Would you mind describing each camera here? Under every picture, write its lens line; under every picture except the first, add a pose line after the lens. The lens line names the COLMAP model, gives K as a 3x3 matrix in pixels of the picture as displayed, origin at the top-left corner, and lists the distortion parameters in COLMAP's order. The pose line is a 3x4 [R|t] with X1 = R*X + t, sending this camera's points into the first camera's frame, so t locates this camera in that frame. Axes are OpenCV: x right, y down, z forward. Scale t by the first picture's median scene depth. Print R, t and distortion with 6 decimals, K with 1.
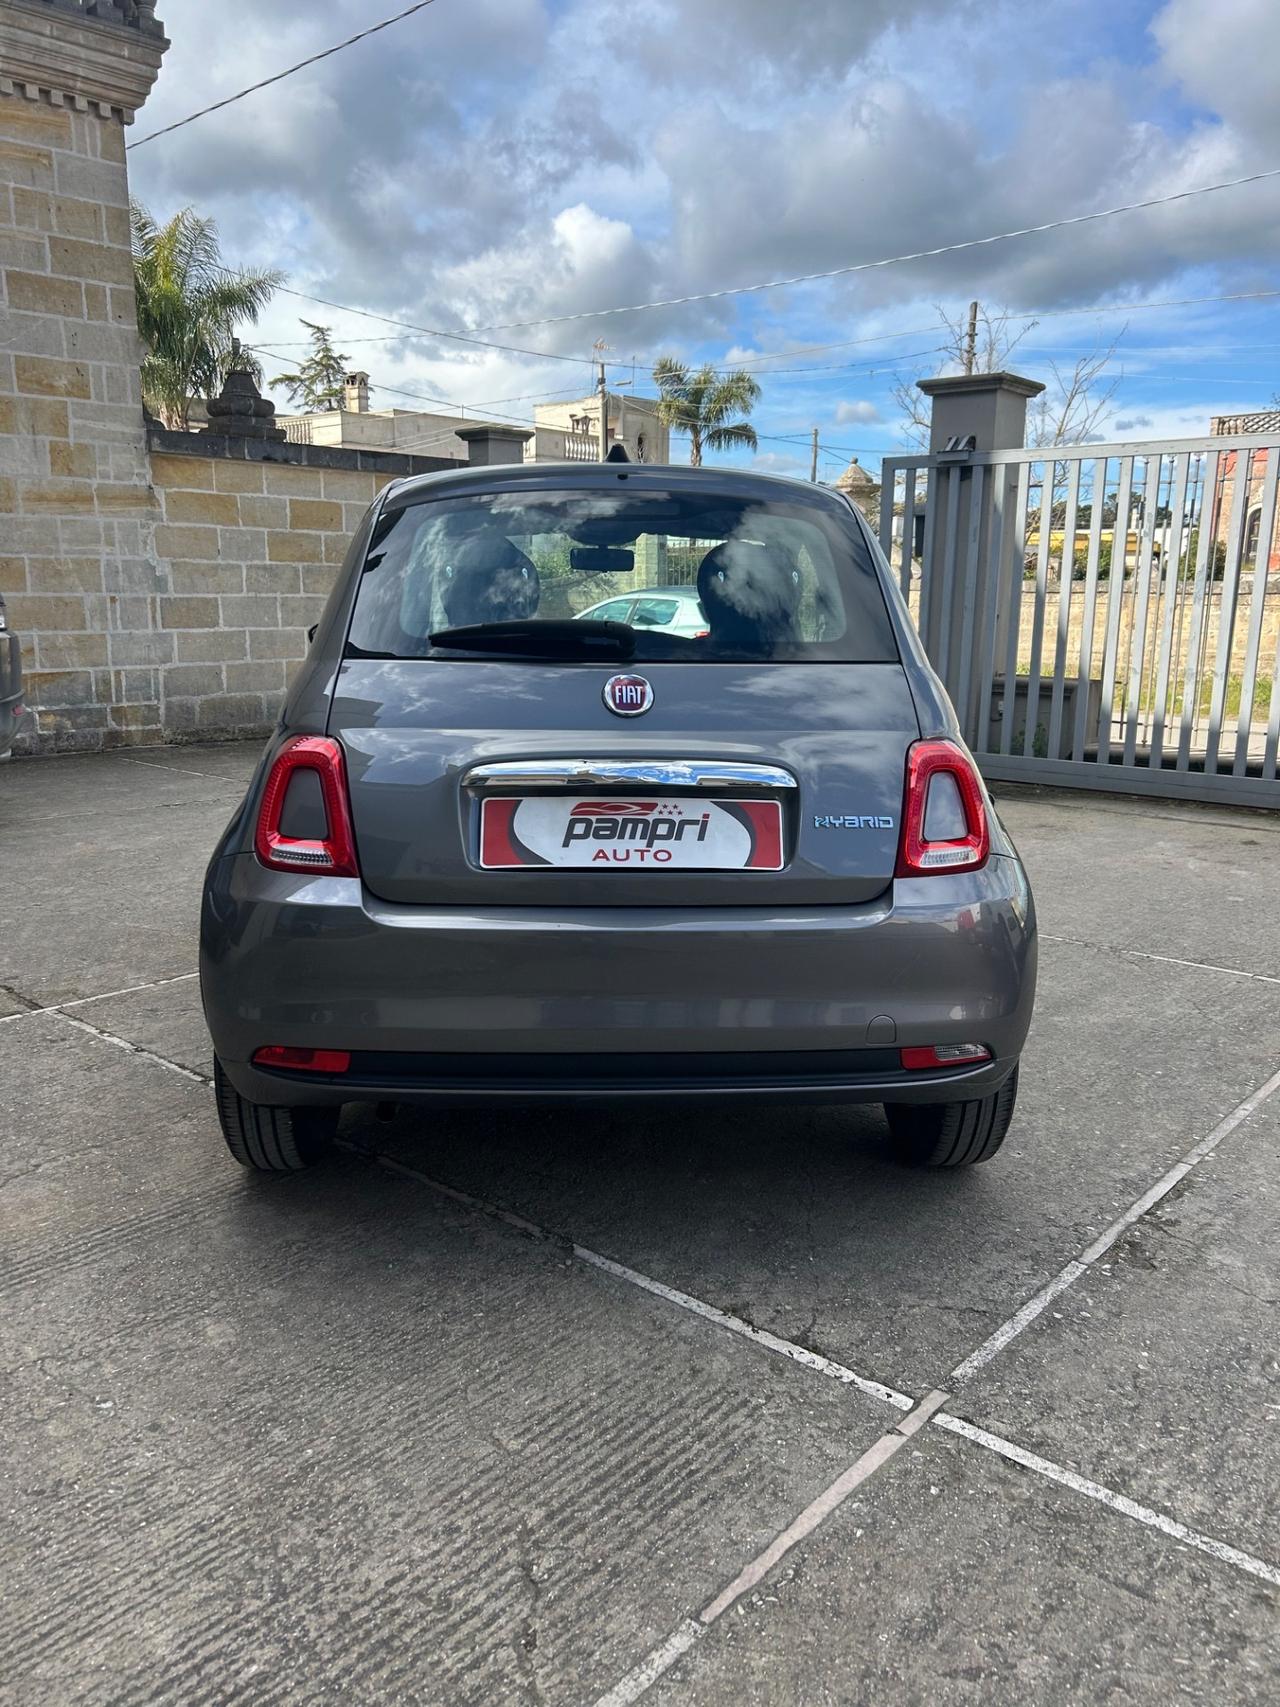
lens RADIAL K [[1286.2, 0, 628.1], [0, 1286.2, 858.1], [0, 0, 1]] dist [0.037524, -0.034580]
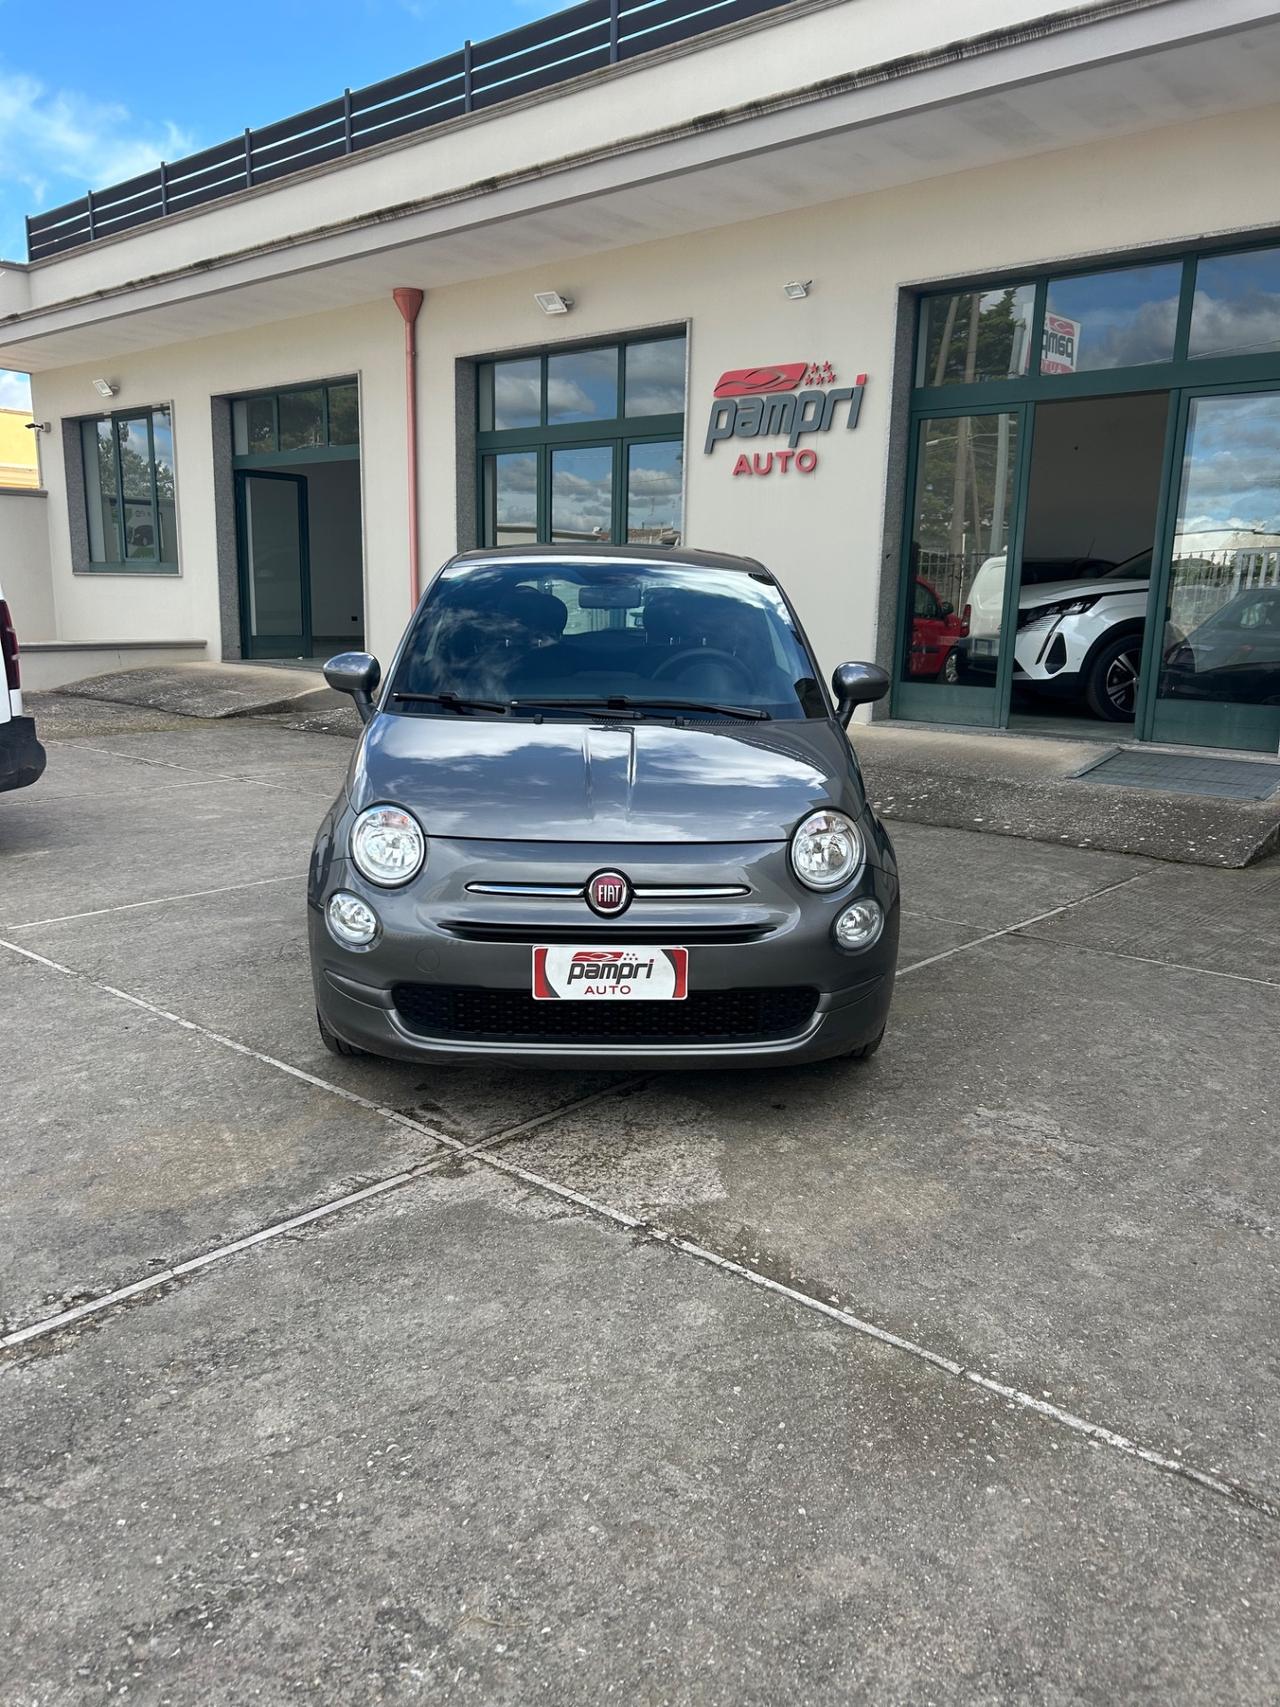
lens RADIAL K [[1286.2, 0, 634.7], [0, 1286.2, 848.0], [0, 0, 1]] dist [0.037524, -0.034580]
pose [[-0.999410, -0.033443, 0.007822, -0.084297], [-0.027595, 0.917455, 0.396880, -0.696977], [-0.020449, 0.396430, -0.917837, 3.077966]]
